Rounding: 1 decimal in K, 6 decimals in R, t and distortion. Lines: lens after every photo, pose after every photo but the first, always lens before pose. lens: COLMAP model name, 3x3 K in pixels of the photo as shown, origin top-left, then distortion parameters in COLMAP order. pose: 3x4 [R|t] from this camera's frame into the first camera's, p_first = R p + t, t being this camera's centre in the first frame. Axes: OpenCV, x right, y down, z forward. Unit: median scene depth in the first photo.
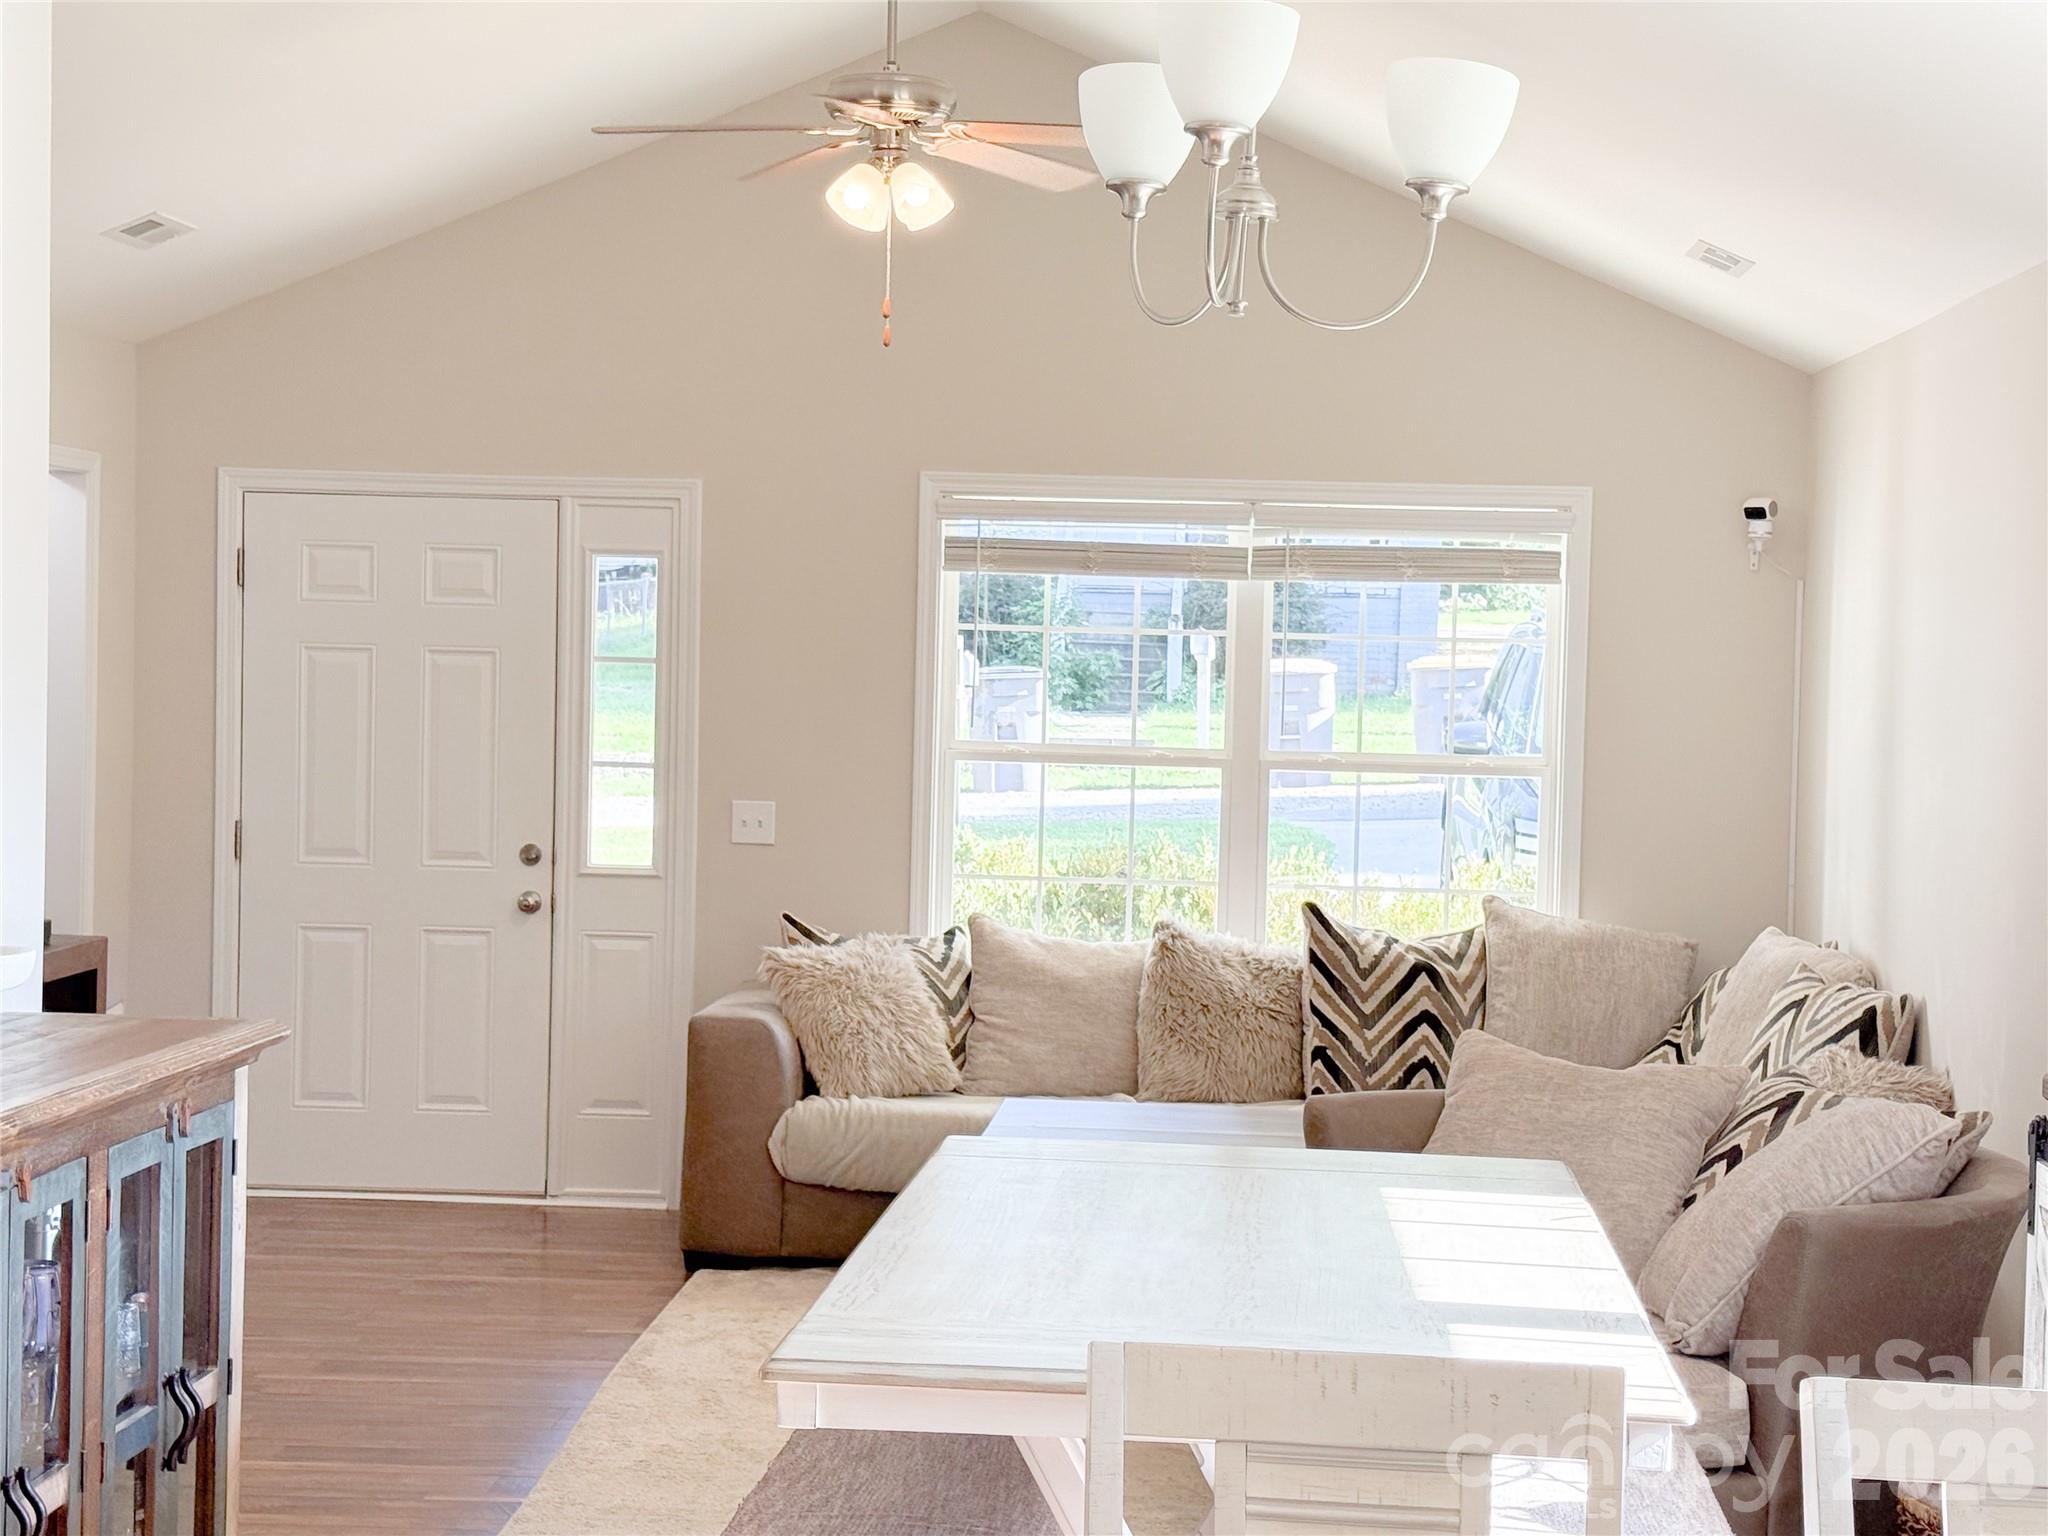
lens RADIAL K [[3316.4, 0, 1024.0], [0, 3316.4, 768.0], [0, 0, 1]] dist [0.130276, 0.048569]
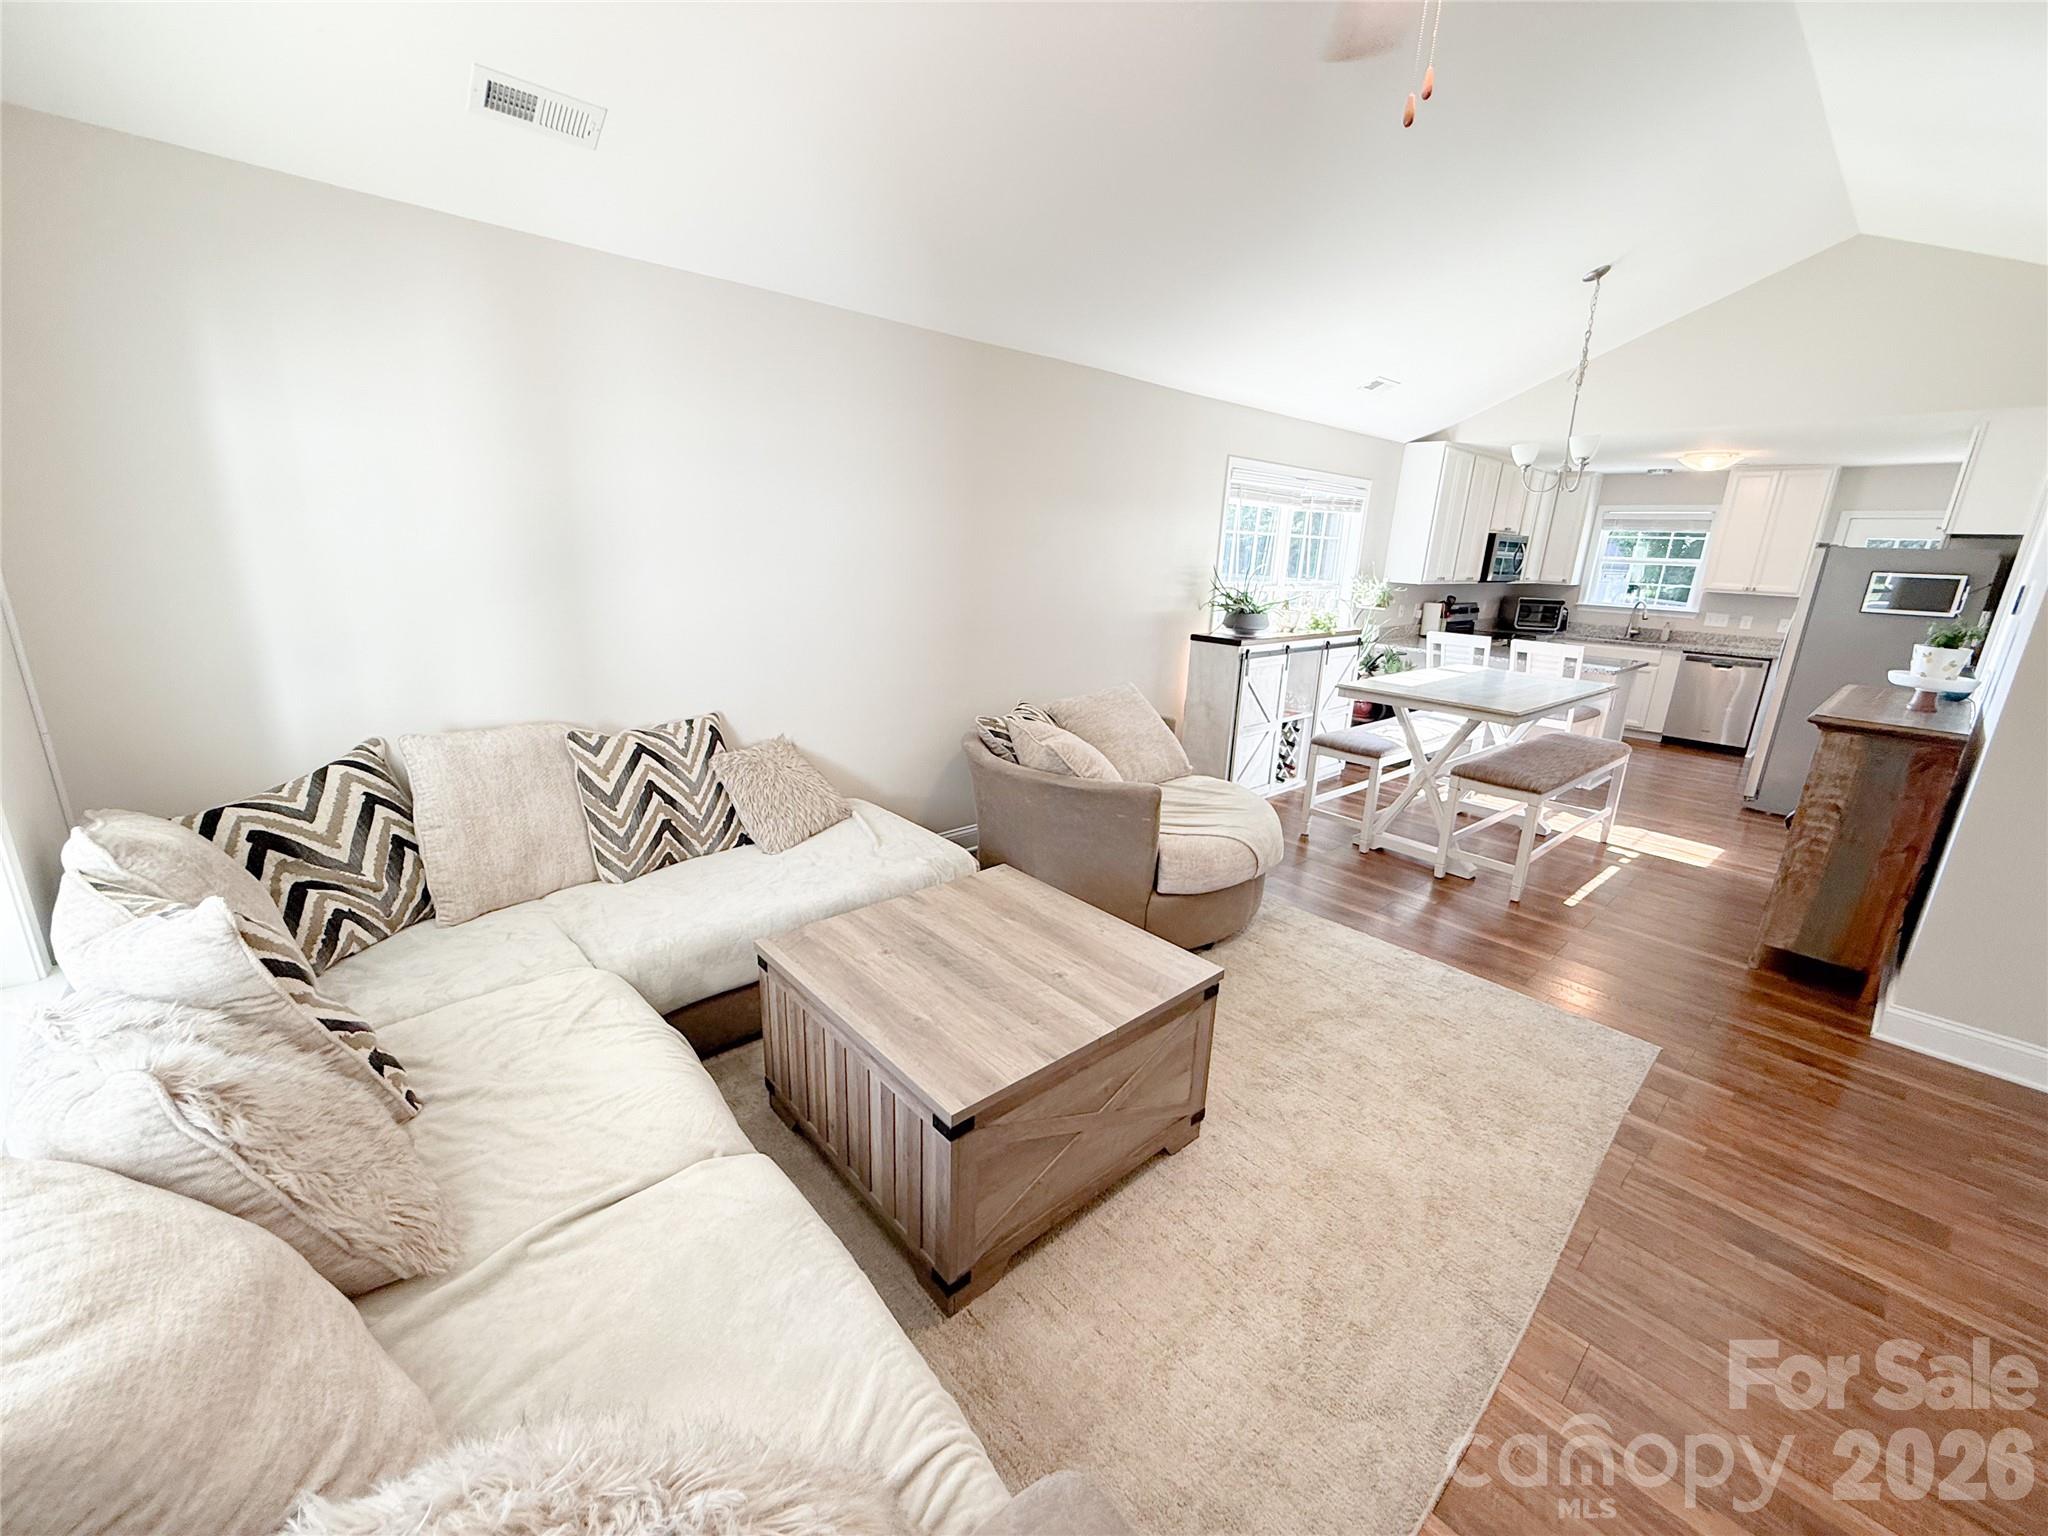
lens RADIAL K [[814.9, 0, 1021.5], [0, 814.9, 768.6], [0, 0, 1]] dist [0.001663, -0.000403]
pose [[-0.713365, -0.236584, 0.659650, -0.112673], [-0.031174, 0.951073, 0.307391, -0.032805], [-0.700099, 0.198718, -0.685837, 1.003157]]
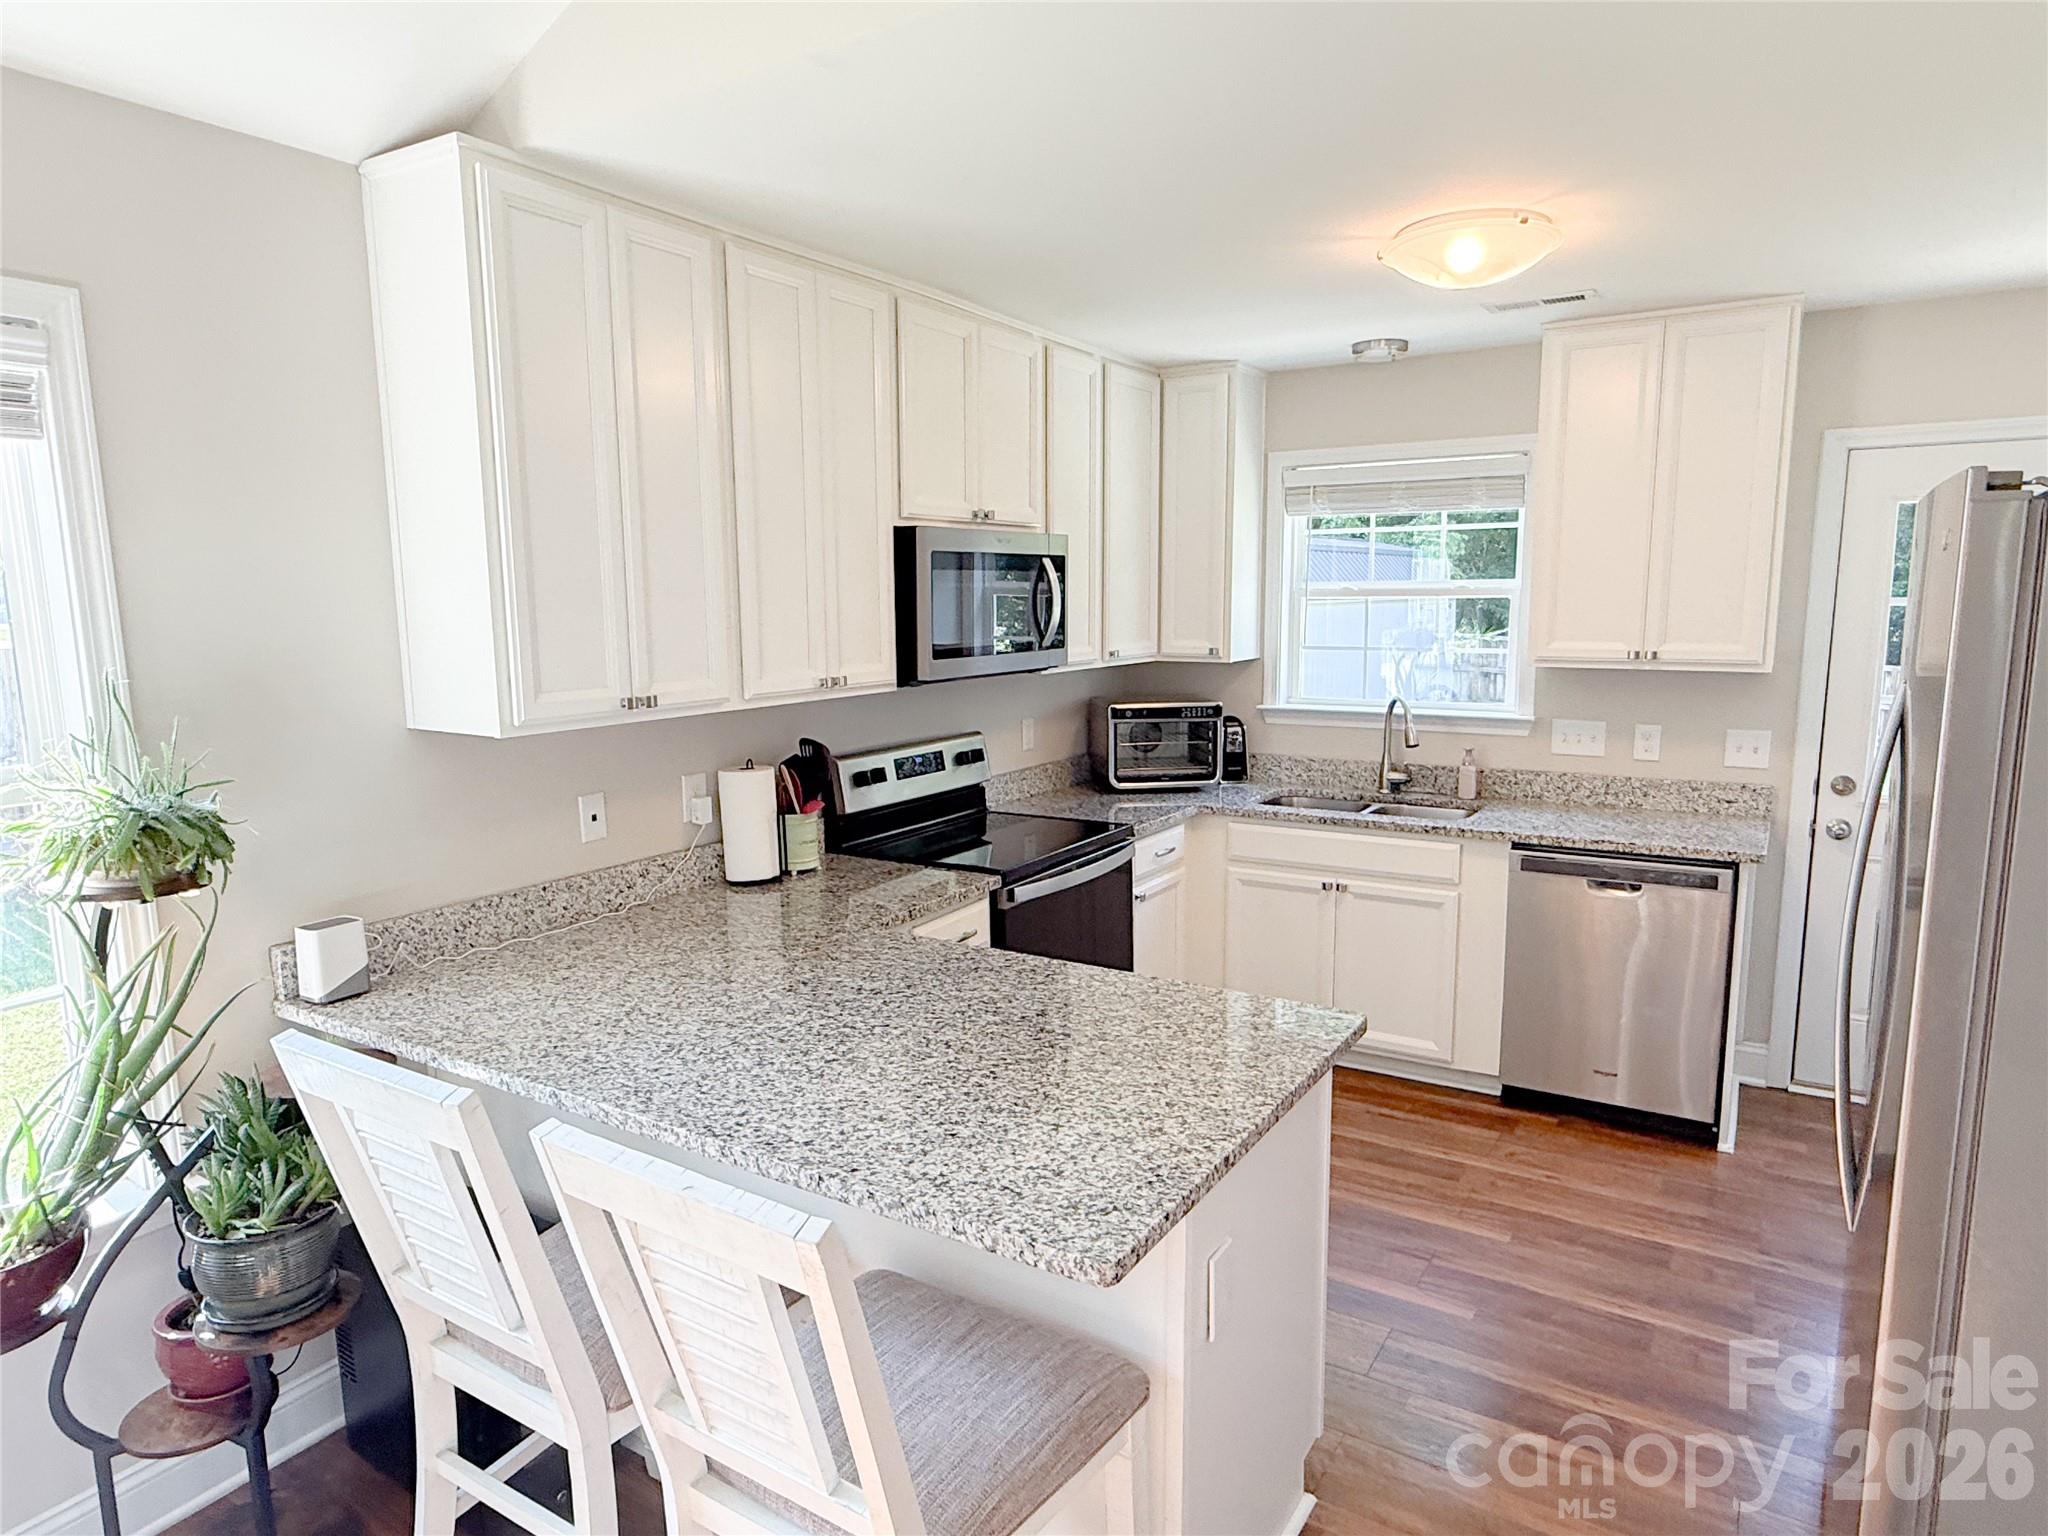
lens RADIAL K [[1207.4, 0, 1024.2], [0, 1207.4, 772.8], [0, 0, 1]] dist [-0.000630, 0.003199]
pose [[-0.877374, -0.086339, 0.471974, -0.065245], [0.005900, 0.981661, 0.190546, -0.017501], [-0.479770, 0.169965, -0.860774, 0.385730]]
